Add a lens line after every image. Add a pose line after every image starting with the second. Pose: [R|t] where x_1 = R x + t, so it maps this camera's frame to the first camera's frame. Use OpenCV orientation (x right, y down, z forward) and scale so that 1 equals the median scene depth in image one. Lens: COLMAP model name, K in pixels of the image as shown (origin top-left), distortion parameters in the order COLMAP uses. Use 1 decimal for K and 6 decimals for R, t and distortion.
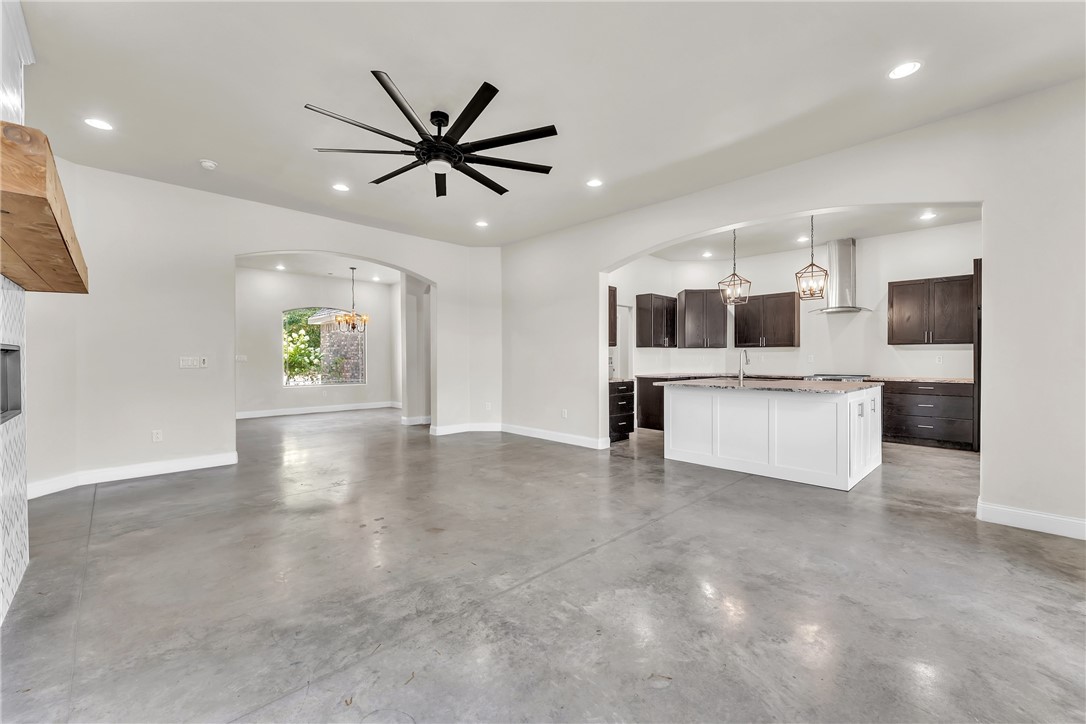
lens RADIAL K [[443.7, 0, 537.3], [0, 443.7, 365.2], [0, 0, 1]] dist [-0.000451, -0.000371]
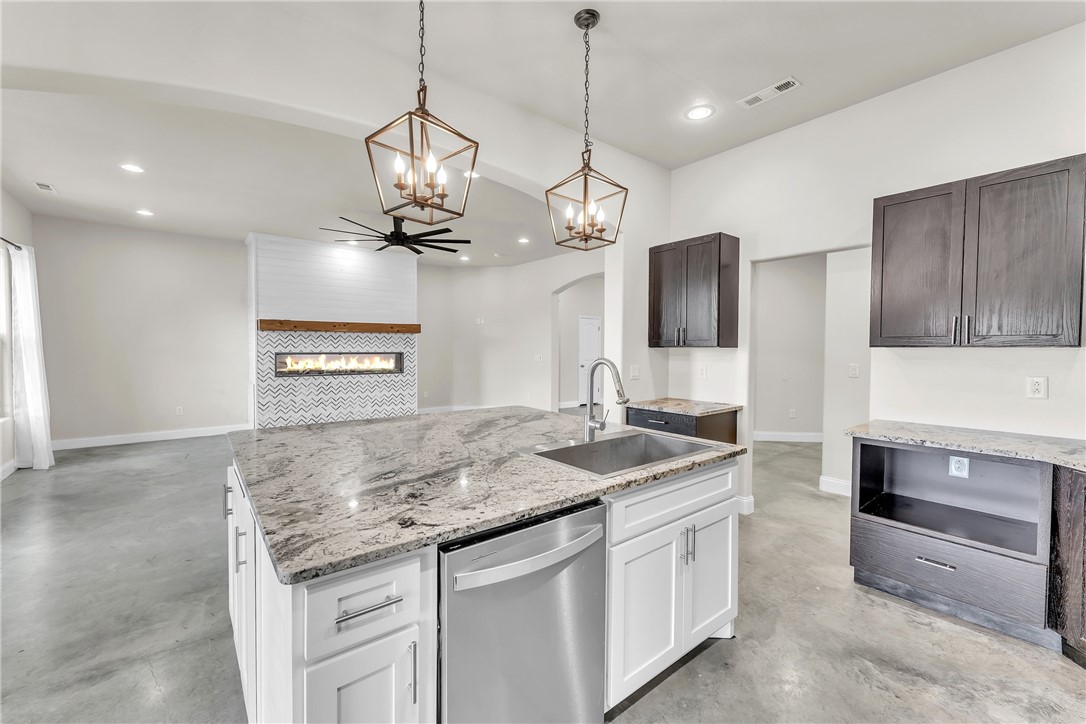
lens RADIAL K [[443.7, 0, 543.0], [0, 443.7, 361.4], [0, 0, 1]] dist [-0.000451, -0.000371]
pose [[-0.088241, 0.032018, -0.995584, 0.632401], [-0.018739, 0.999253, 0.033797, -0.035479], [0.995923, 0.021639, -0.087575, 0.748240]]
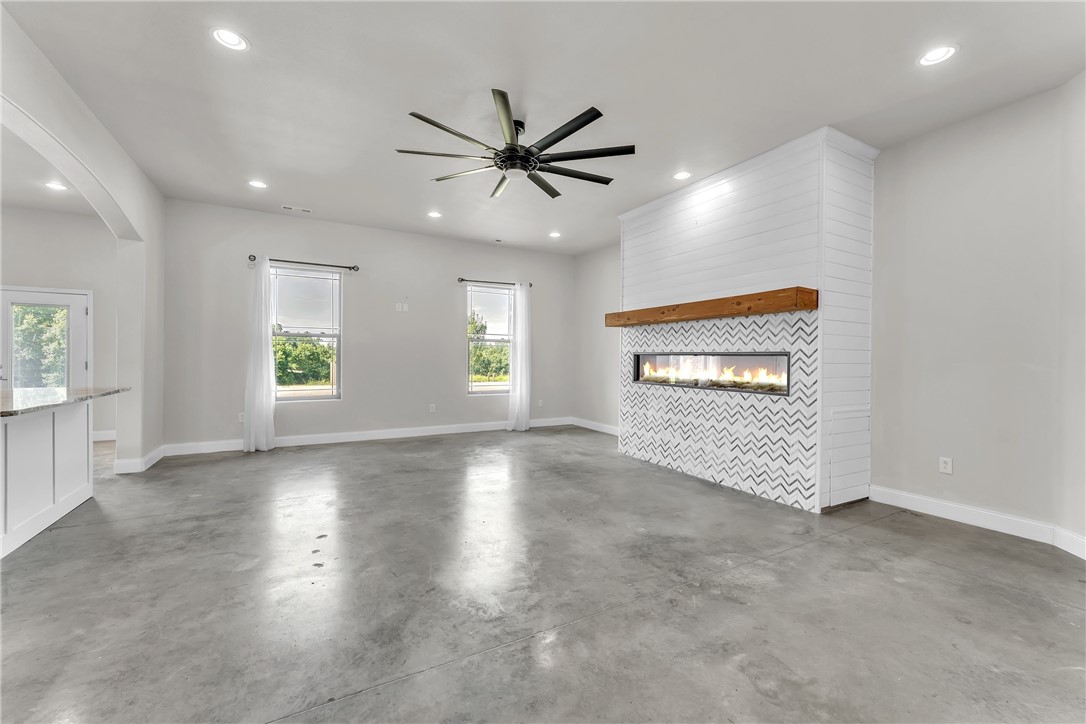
lens RADIAL K [[443.7, 0, 537.2], [0, 443.7, 361.5], [0, 0, 1]] dist [-0.000451, -0.000371]
pose [[-0.967152, -0.011211, 0.253953, -0.236398], [-0.005852, 0.999744, 0.021849, -0.013867], [-0.254133, 0.019645, -0.966970, 0.879357]]
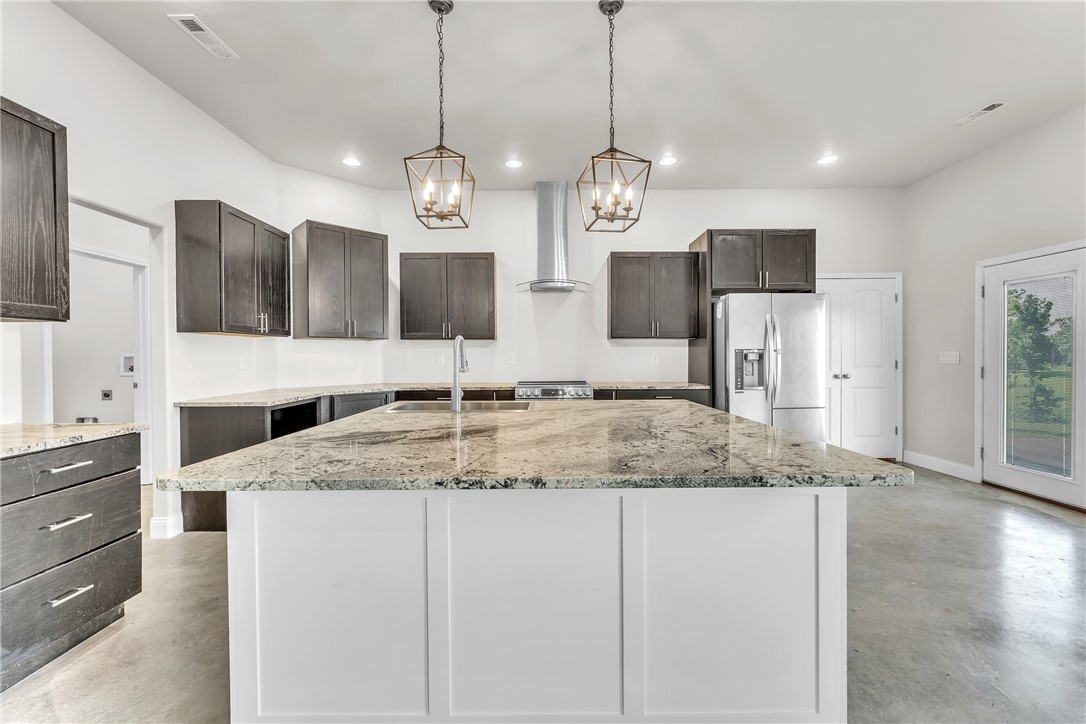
lens RADIAL K [[443.7, 0, 541.7], [0, 443.7, 359.1], [0, 0, 1]] dist [-0.000451, -0.000371]
pose [[0.688753, -0.007156, 0.724961, 0.161547], [0.015584, 0.999866, -0.004936, -0.009334], [-0.724829, 0.014697, 0.688772, 0.495912]]
